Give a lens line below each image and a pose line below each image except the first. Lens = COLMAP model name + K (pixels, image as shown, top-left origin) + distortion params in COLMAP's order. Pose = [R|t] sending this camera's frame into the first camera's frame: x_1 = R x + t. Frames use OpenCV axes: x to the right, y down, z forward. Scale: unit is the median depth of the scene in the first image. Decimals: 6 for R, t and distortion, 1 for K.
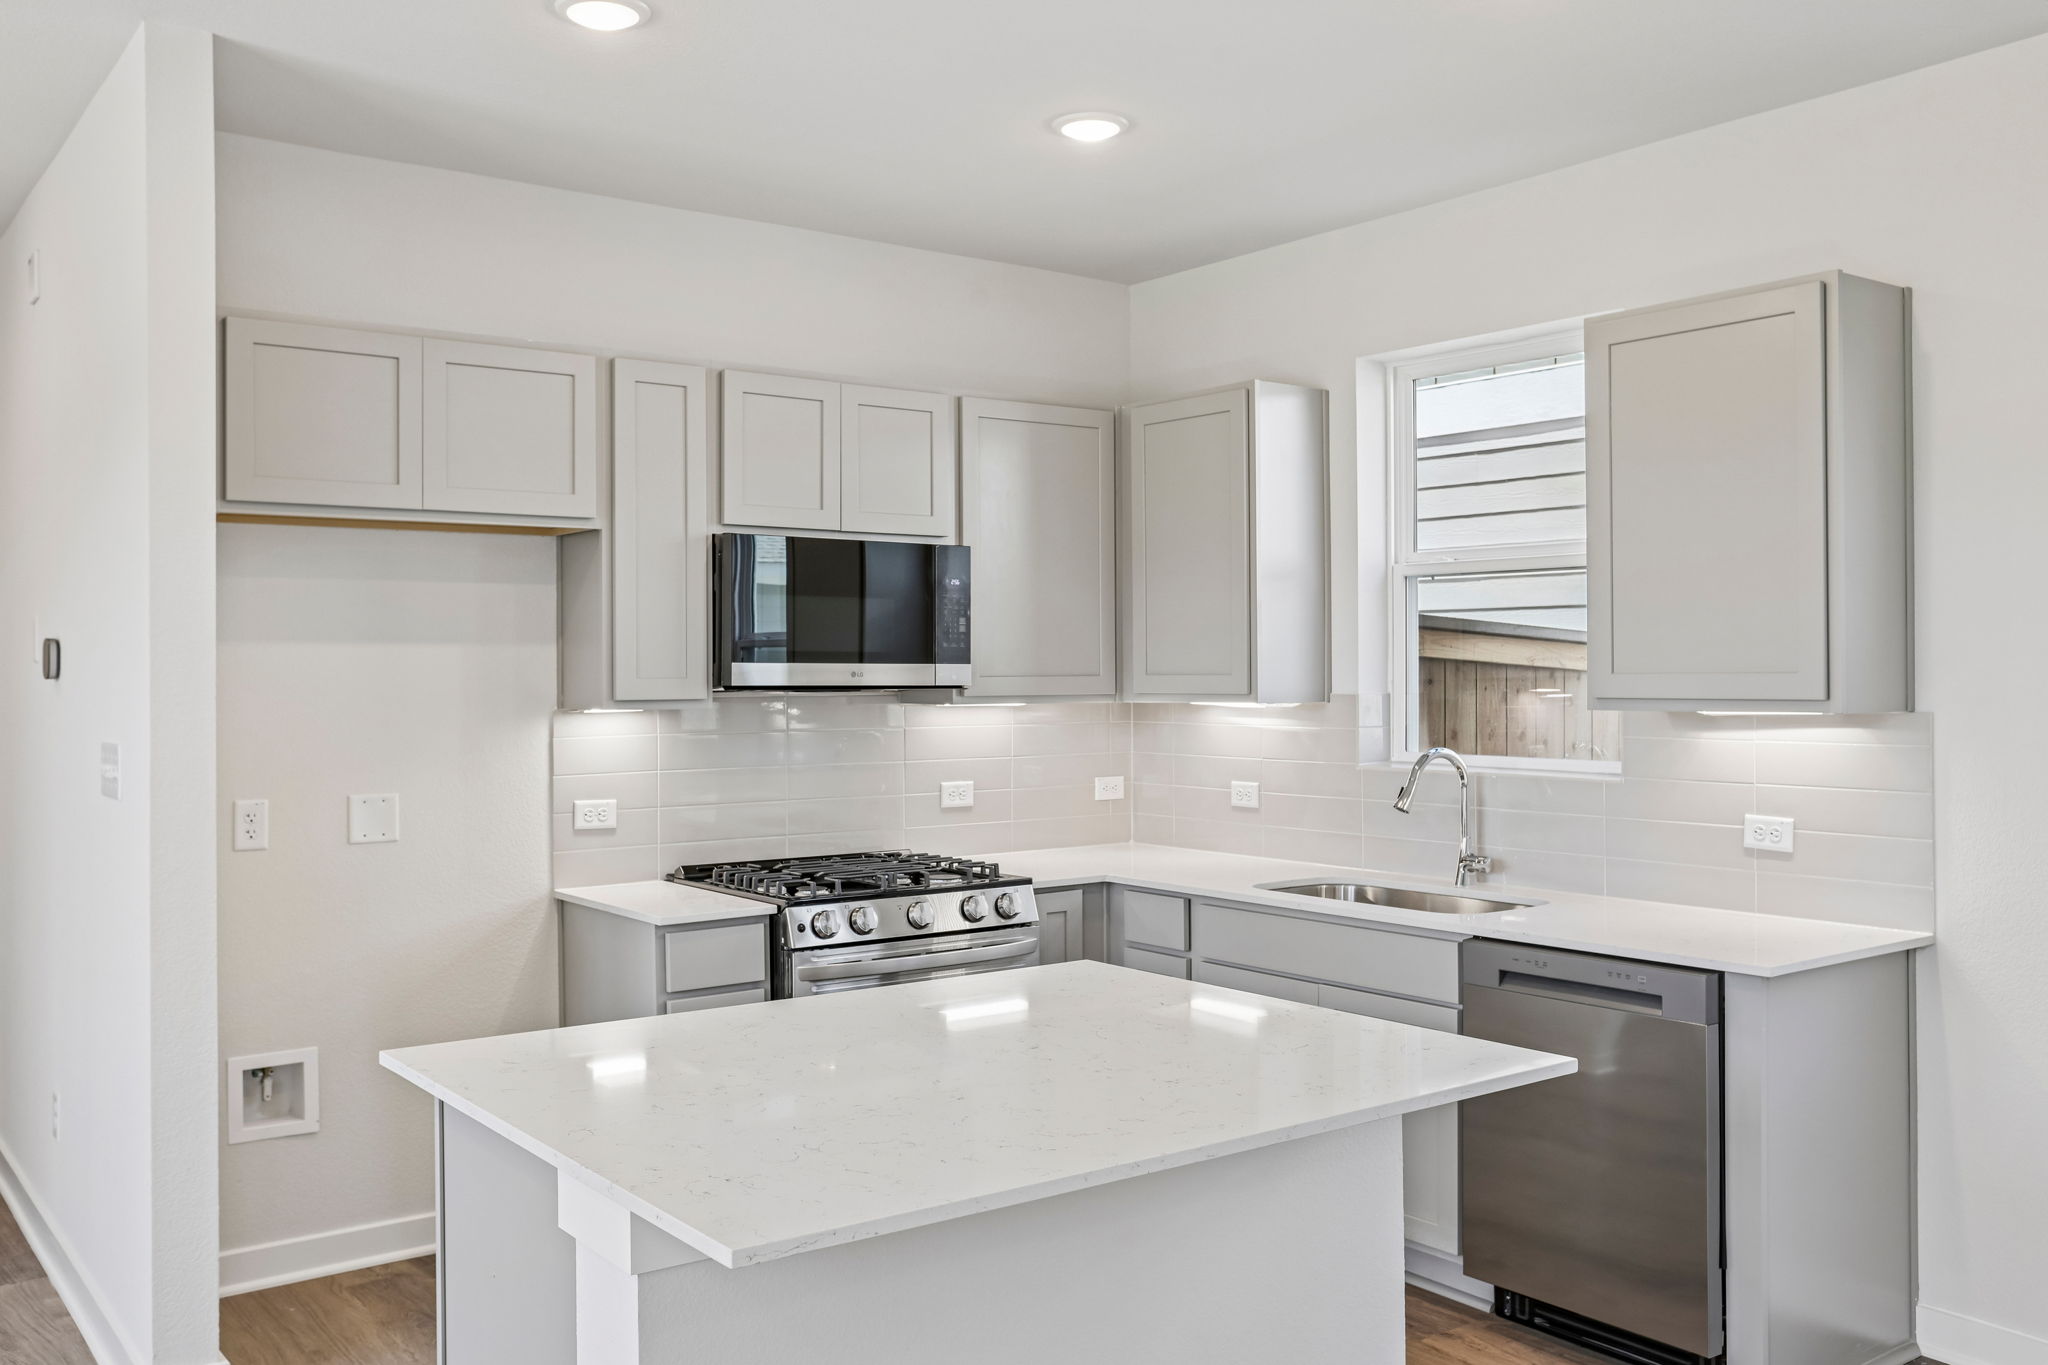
lens RADIAL K [[1742.3, 0, 1012.6], [0, 1742.3, 677.8], [0, 0, 1]] dist [-0.010082, 0.042194]
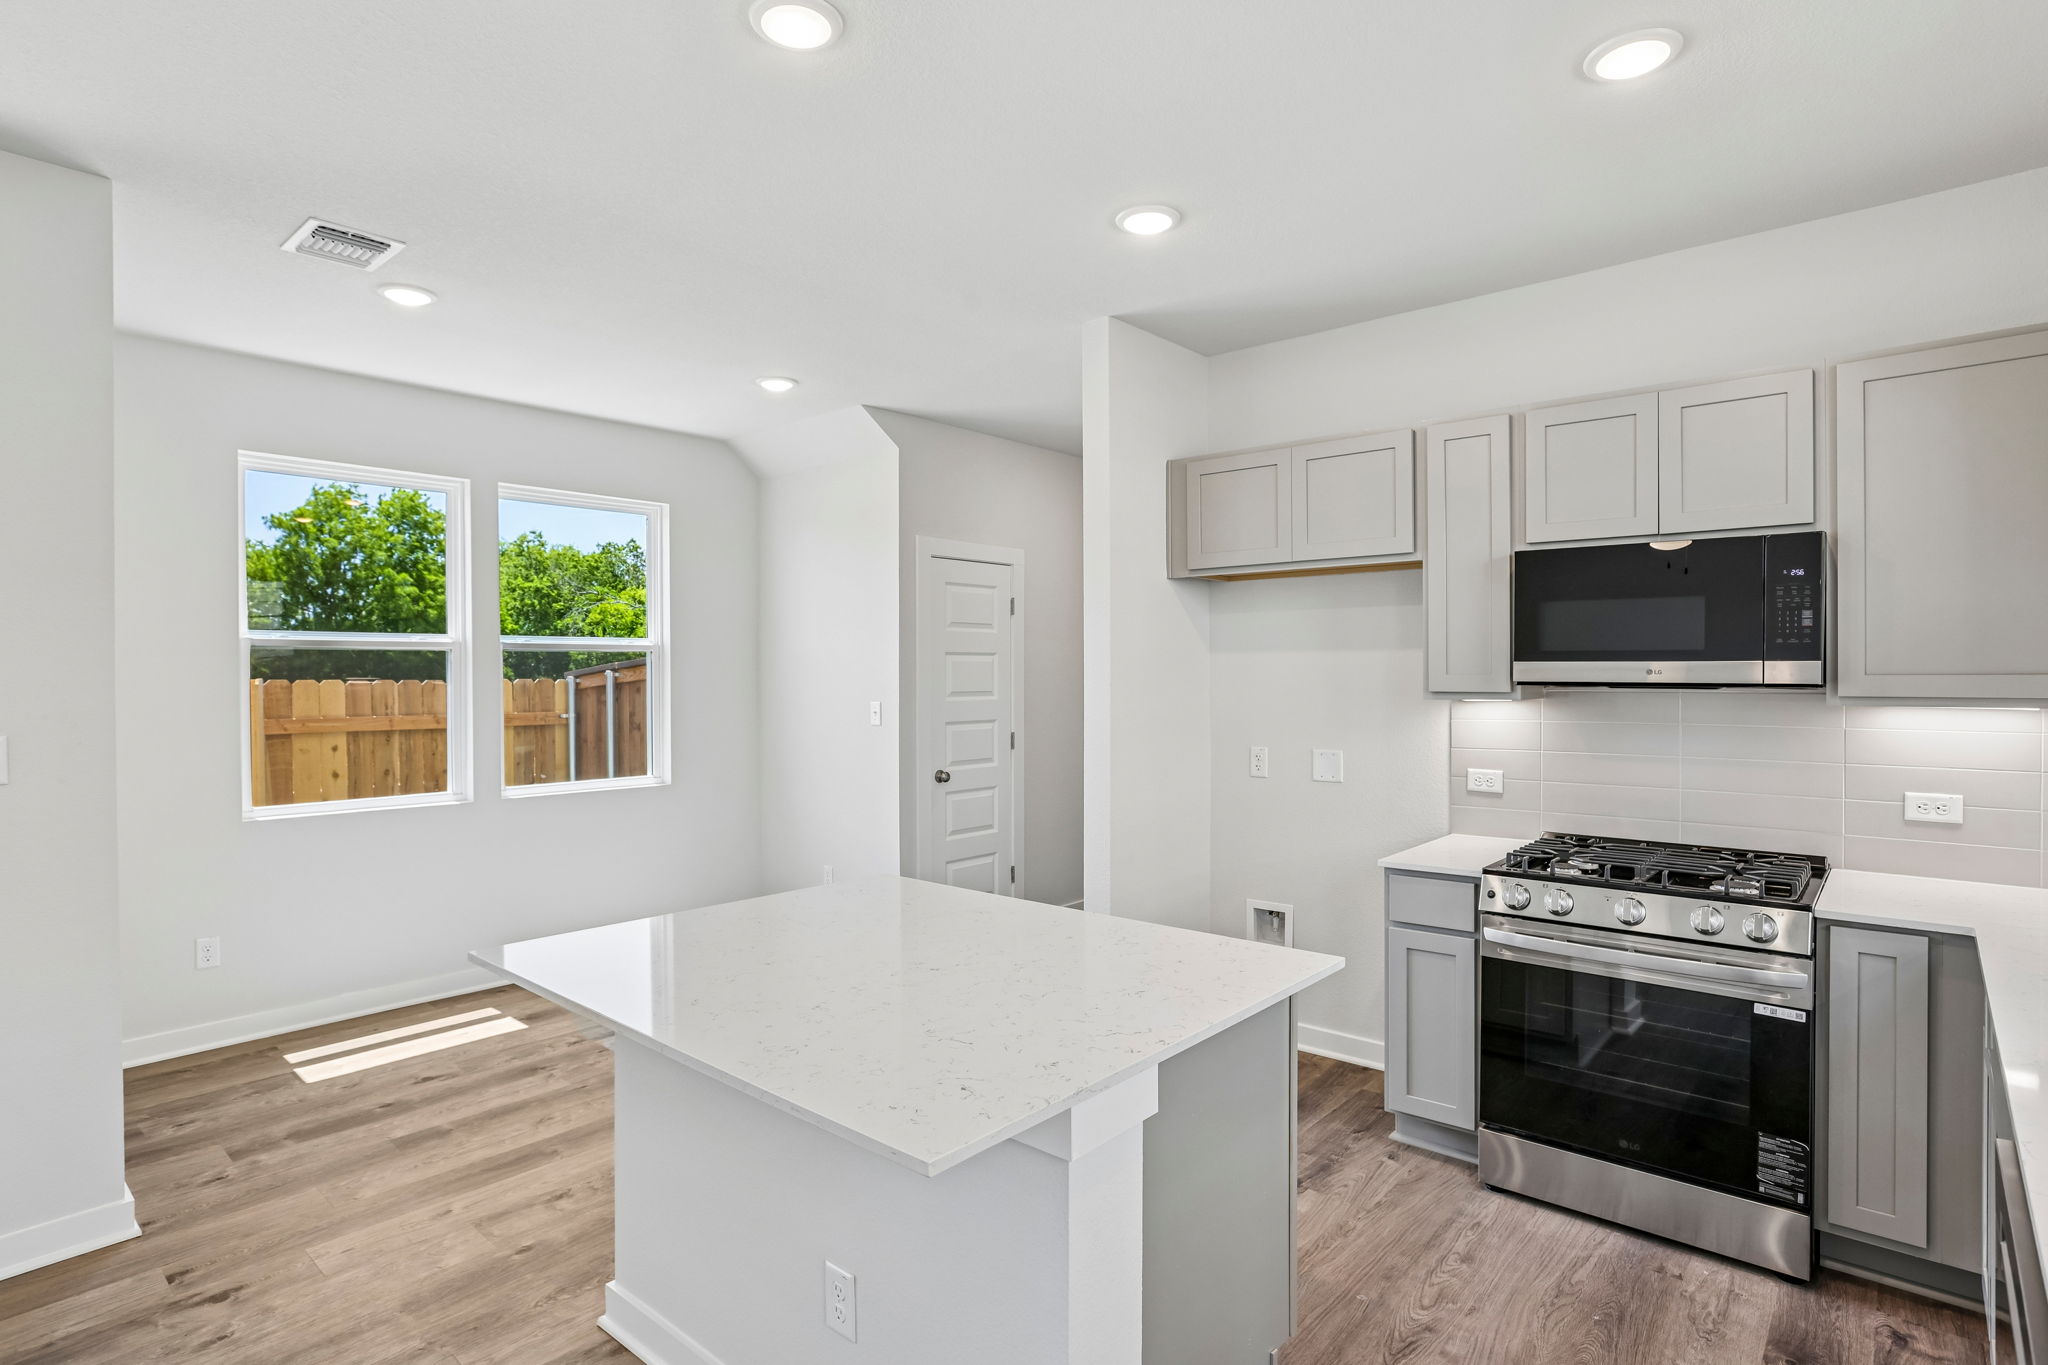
lens RADIAL K [[1047.7, 0, 1022.1], [0, 1047.7, 669.3], [0, 0, 1]] dist [-0.033665, 0.007026]
pose [[0.209144, 0.001842, -0.977883, 0.486262], [-0.000032, 0.999998, 0.001876, -0.005089], [0.977885, -0.000361, 0.209144, 0.569568]]
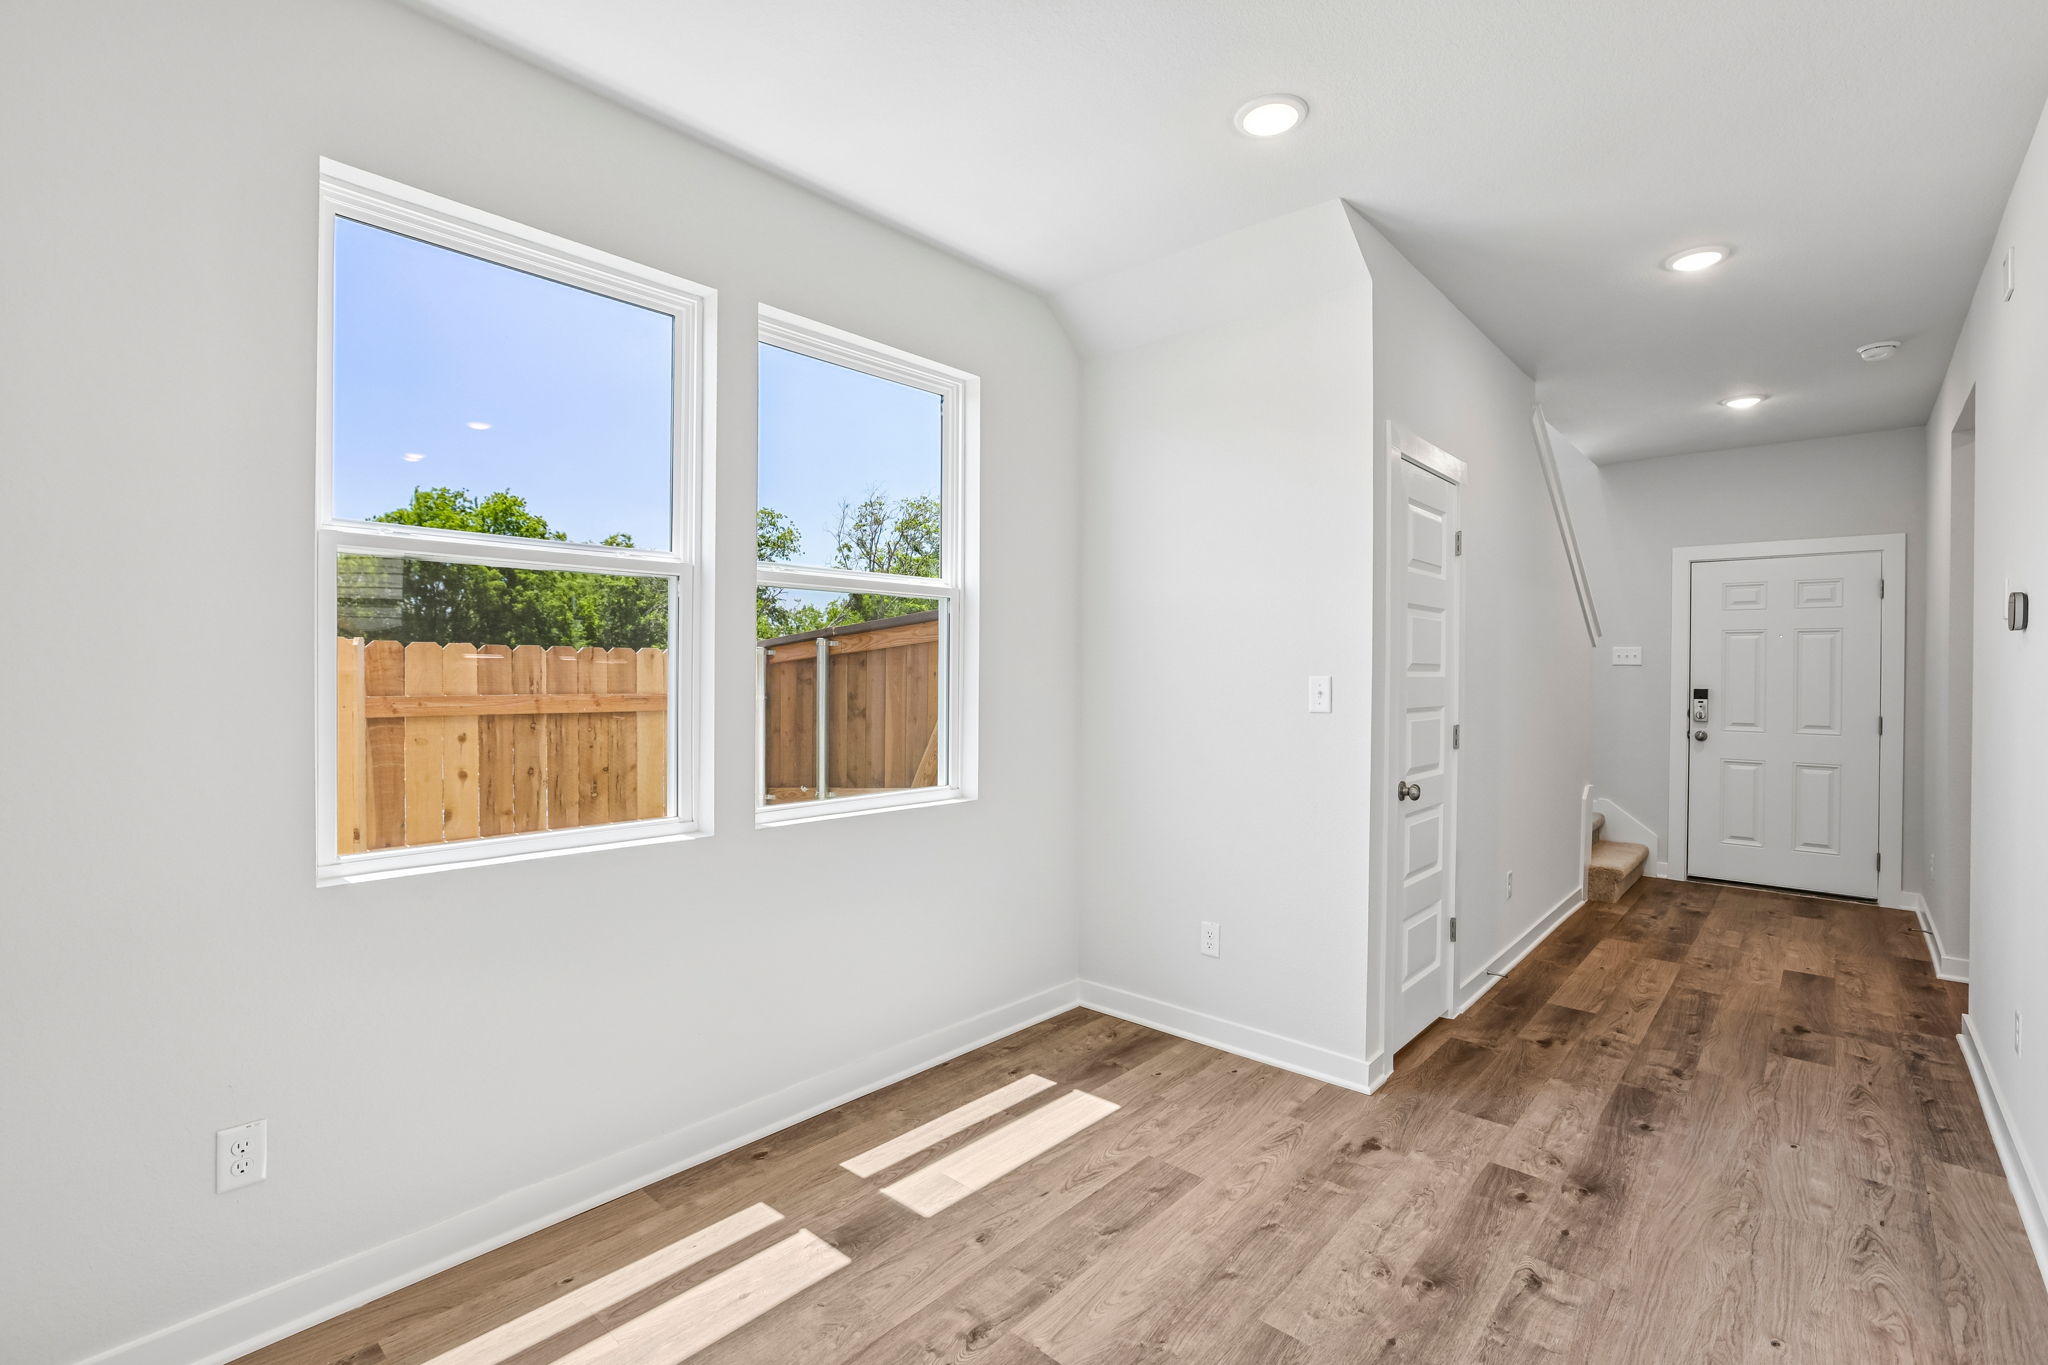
lens RADIAL K [[921.1, 0, 1028.1], [0, 921.1, 671.6], [0, 0, 1]] dist [-0.029681, 0.010851]
pose [[0.202440, 0.006981, -0.979270, -0.130455], [-0.010777, 0.999930, 0.004901, 0.031800], [0.979235, 0.009561, 0.202501, 0.294483]]
